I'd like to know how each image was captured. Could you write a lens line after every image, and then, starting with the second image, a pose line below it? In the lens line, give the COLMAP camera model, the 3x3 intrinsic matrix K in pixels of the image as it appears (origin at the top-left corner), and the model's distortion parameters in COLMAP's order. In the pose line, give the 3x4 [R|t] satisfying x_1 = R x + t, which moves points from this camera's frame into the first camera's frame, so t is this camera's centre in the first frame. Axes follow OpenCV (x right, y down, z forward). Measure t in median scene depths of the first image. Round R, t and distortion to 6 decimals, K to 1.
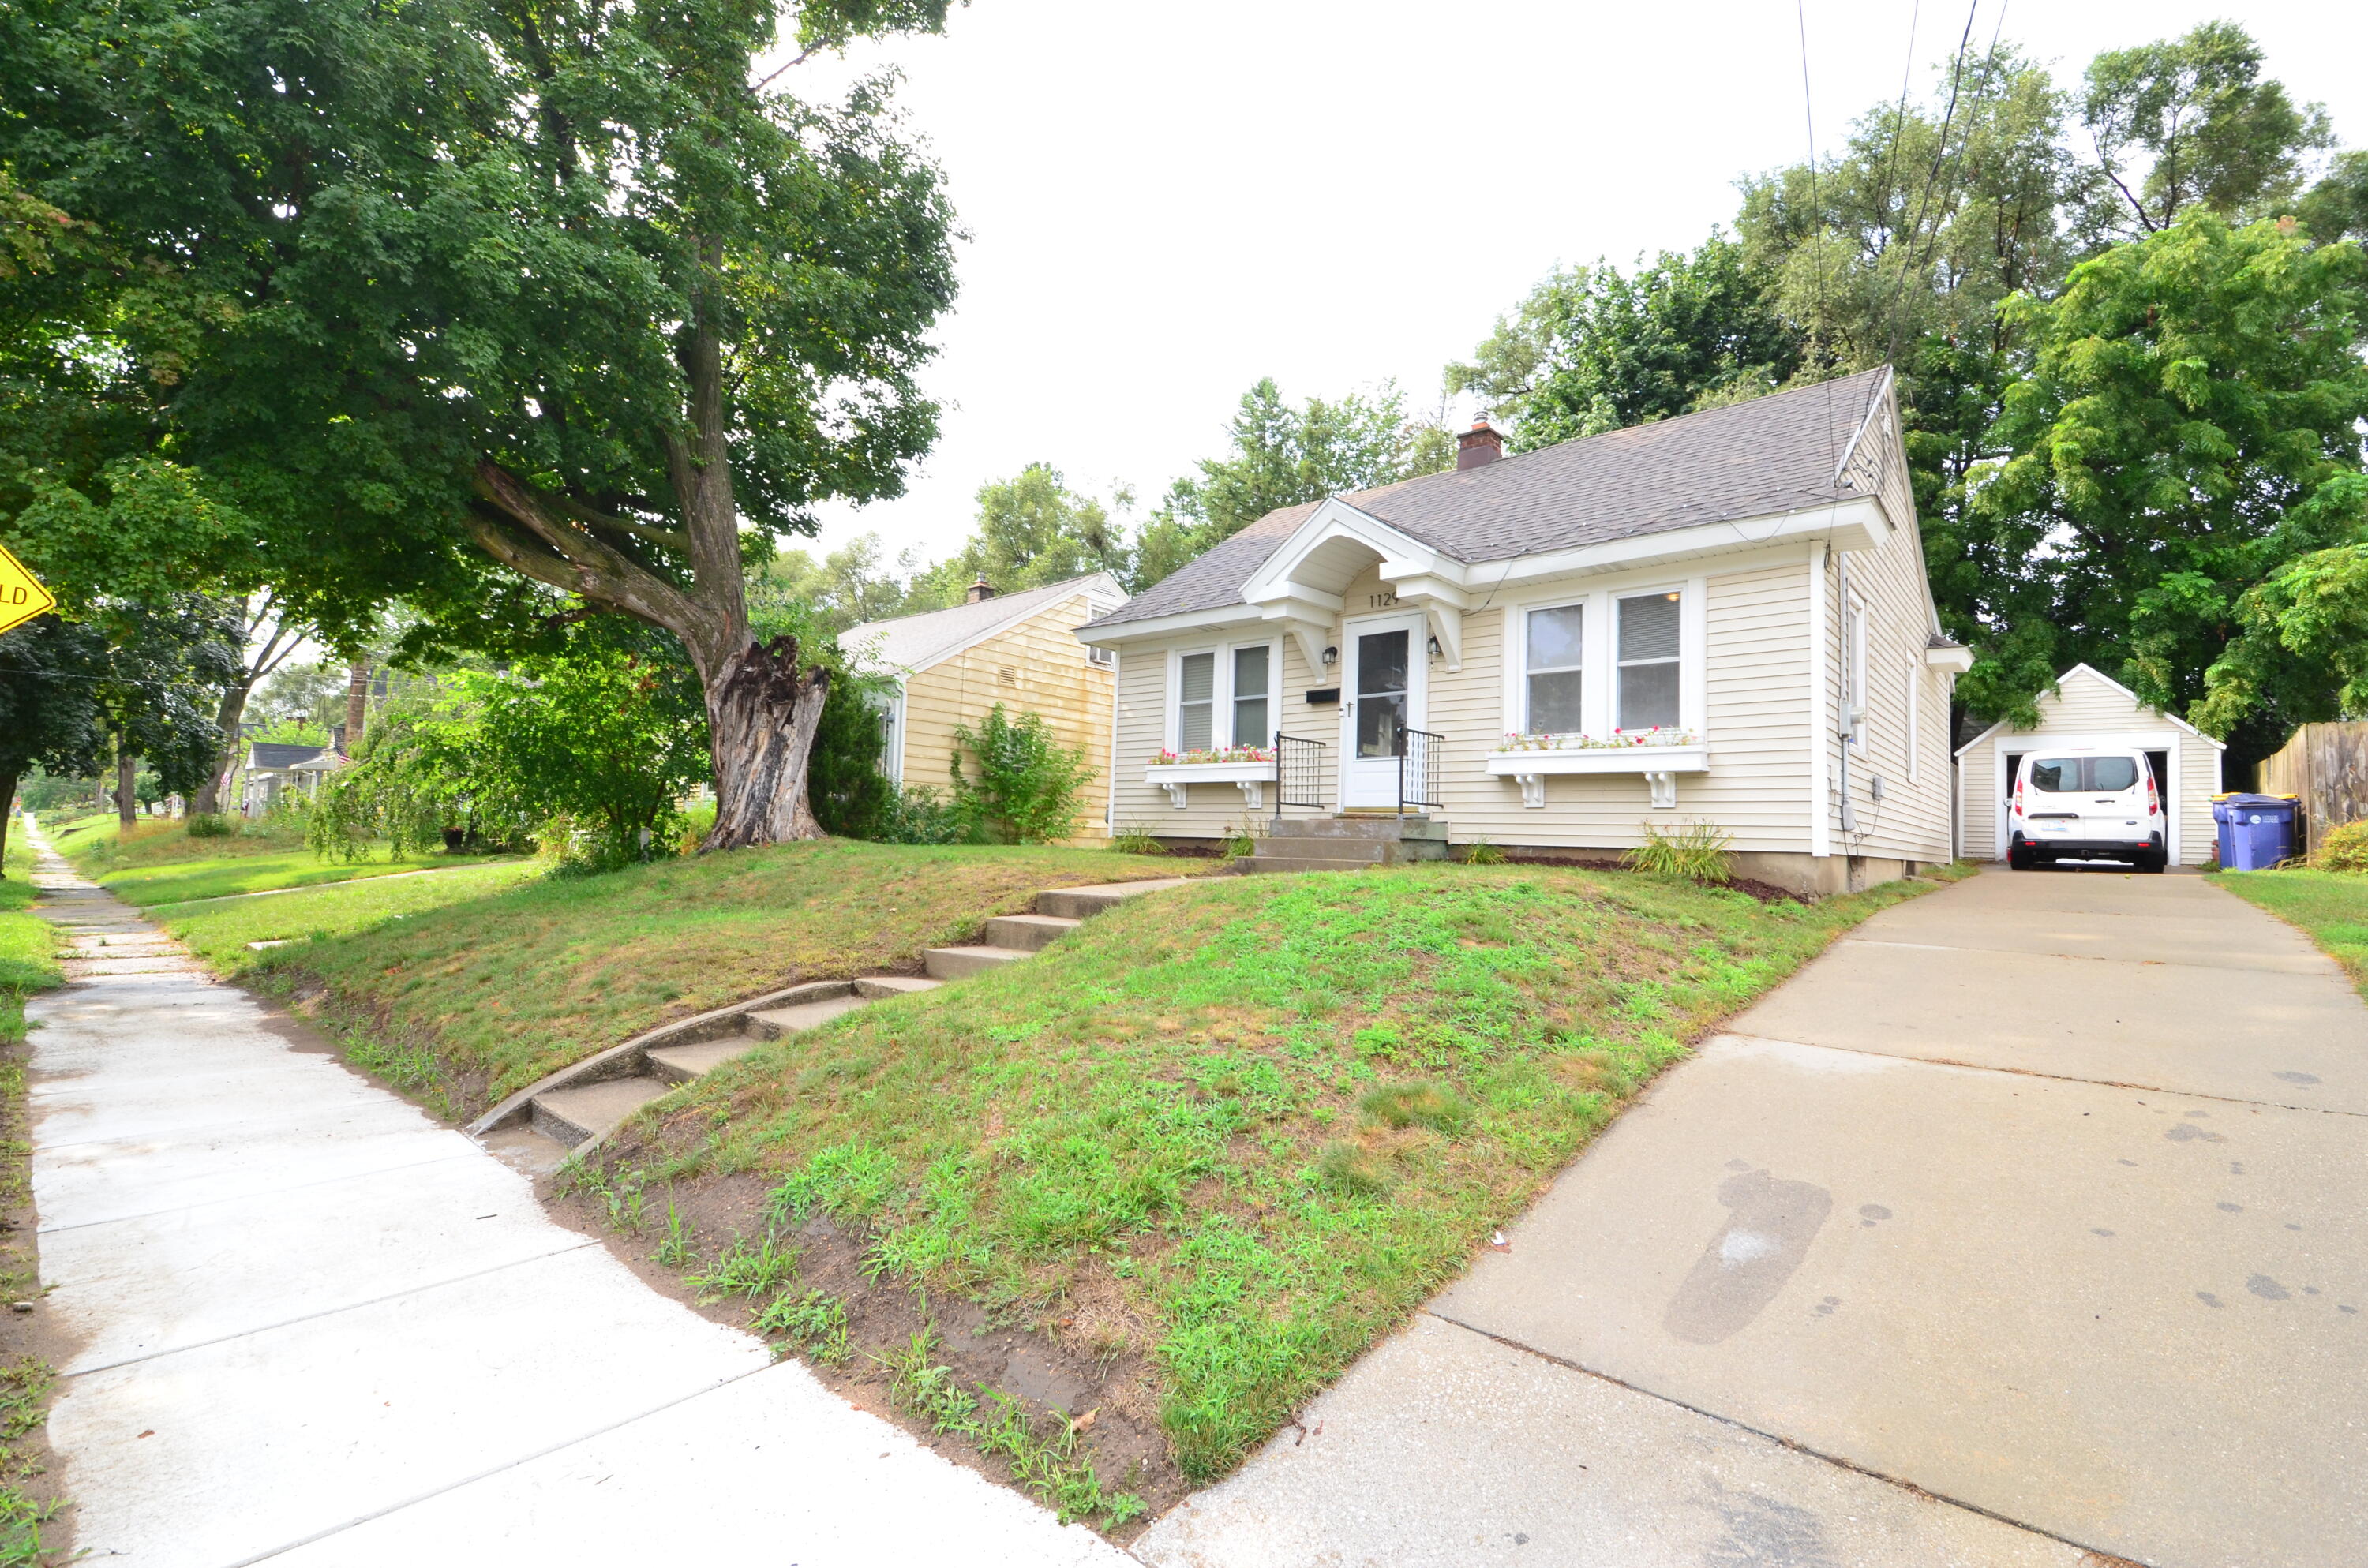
lens RADIAL K [[1045.5, 0, 1184.0], [0, 1045.5, 784.0], [0, 0, 1]] dist [-0.023349, -0.000420]
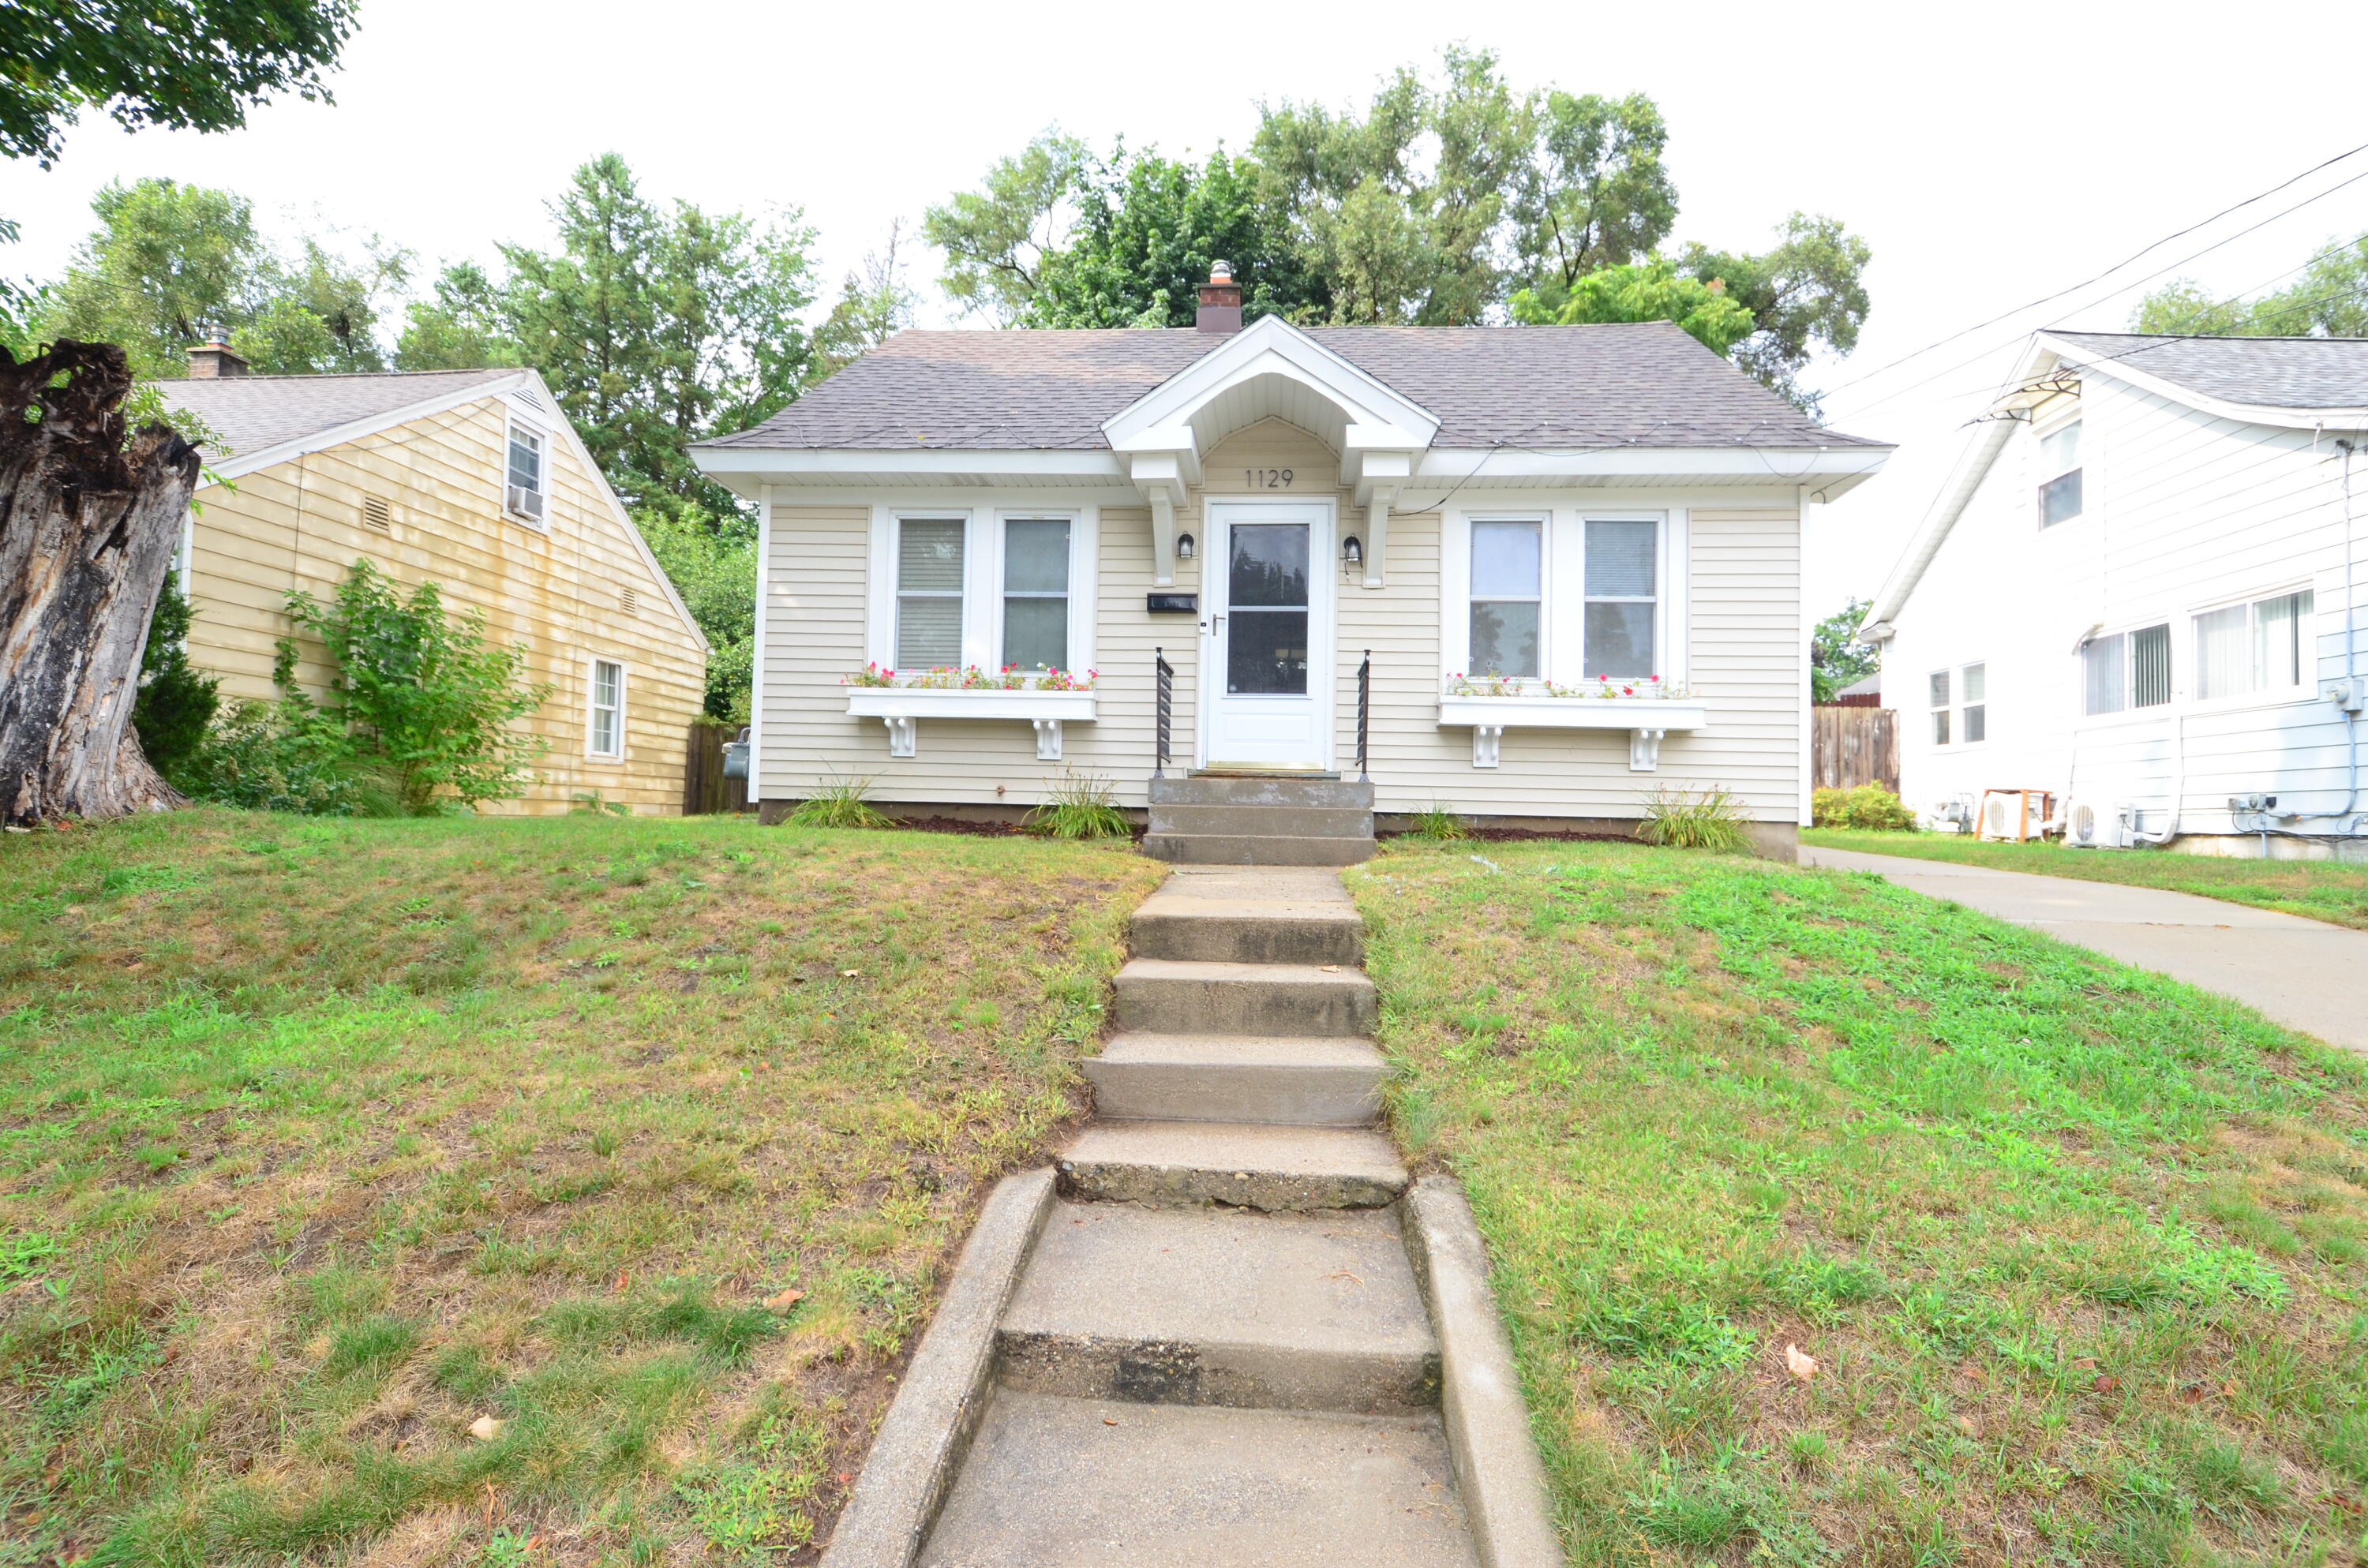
lens RADIAL K [[1153.0, 0, 1184.0], [0, 1153.0, 784.0], [0, 0, 1]] dist [0.012586, -0.026428]
pose [[0.790727, 0.003189, 0.612160, -0.302543], [-0.033236, 0.998735, 0.037729, 0.007427], [-0.611266, -0.050180, 0.789833, 0.335995]]
